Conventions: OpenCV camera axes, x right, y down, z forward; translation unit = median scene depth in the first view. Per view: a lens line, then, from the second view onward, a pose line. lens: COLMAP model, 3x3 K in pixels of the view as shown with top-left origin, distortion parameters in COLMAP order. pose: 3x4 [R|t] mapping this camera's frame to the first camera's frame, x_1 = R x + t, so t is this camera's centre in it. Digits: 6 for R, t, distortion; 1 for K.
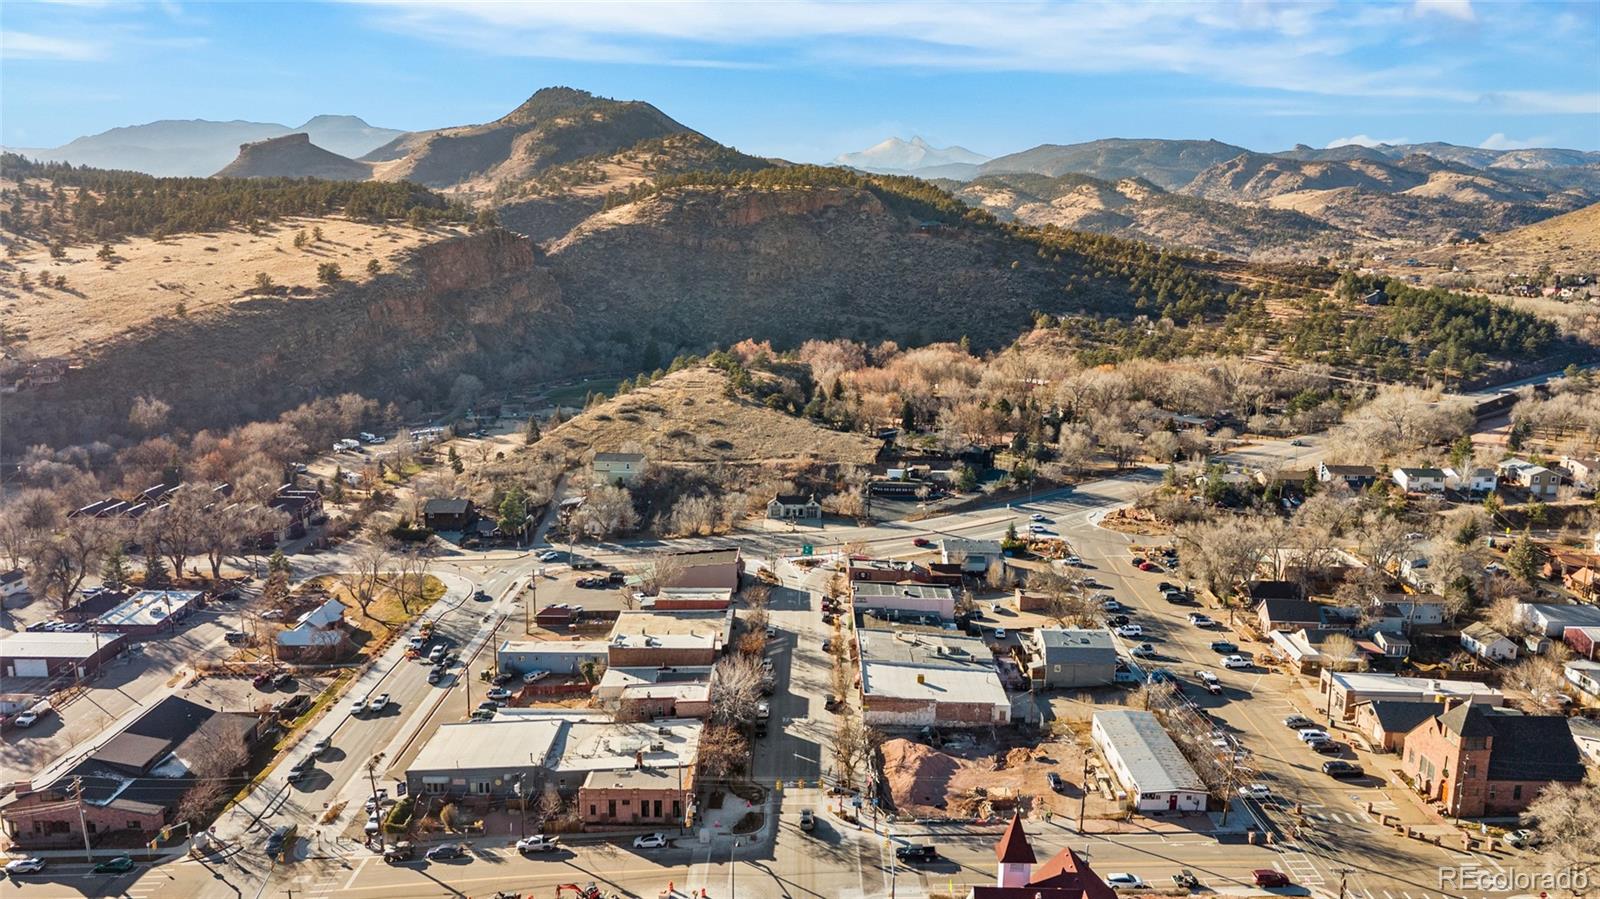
lens RADIAL K [[1095.3, 0, 806.5], [0, 1095.3, 454.7], [0, 0, 1]] dist [0.075265, -0.107578]
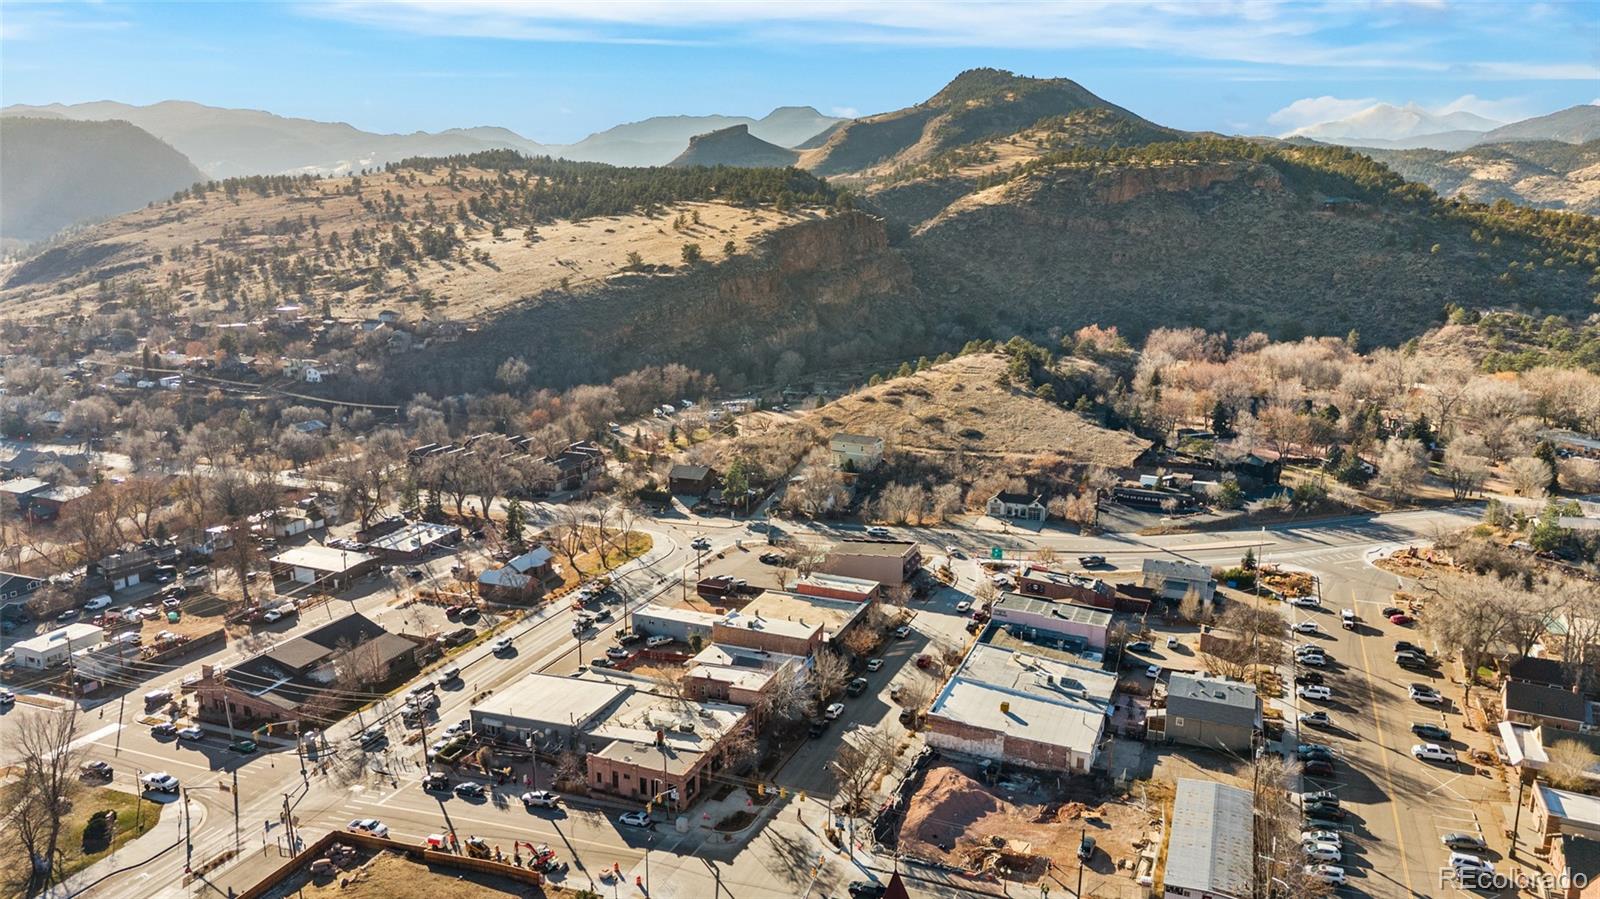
lens RADIAL K [[1095.3, 0, 806.5], [0, 1095.3, 454.7], [0, 0, 1]] dist [0.075265, -0.107578]
pose [[0.921752, 0.079745, -0.379492, 0.176627], [-0.073708, 0.996815, 0.030439, -0.011118], [0.380711, -0.000086, 0.924694, 0.064435]]
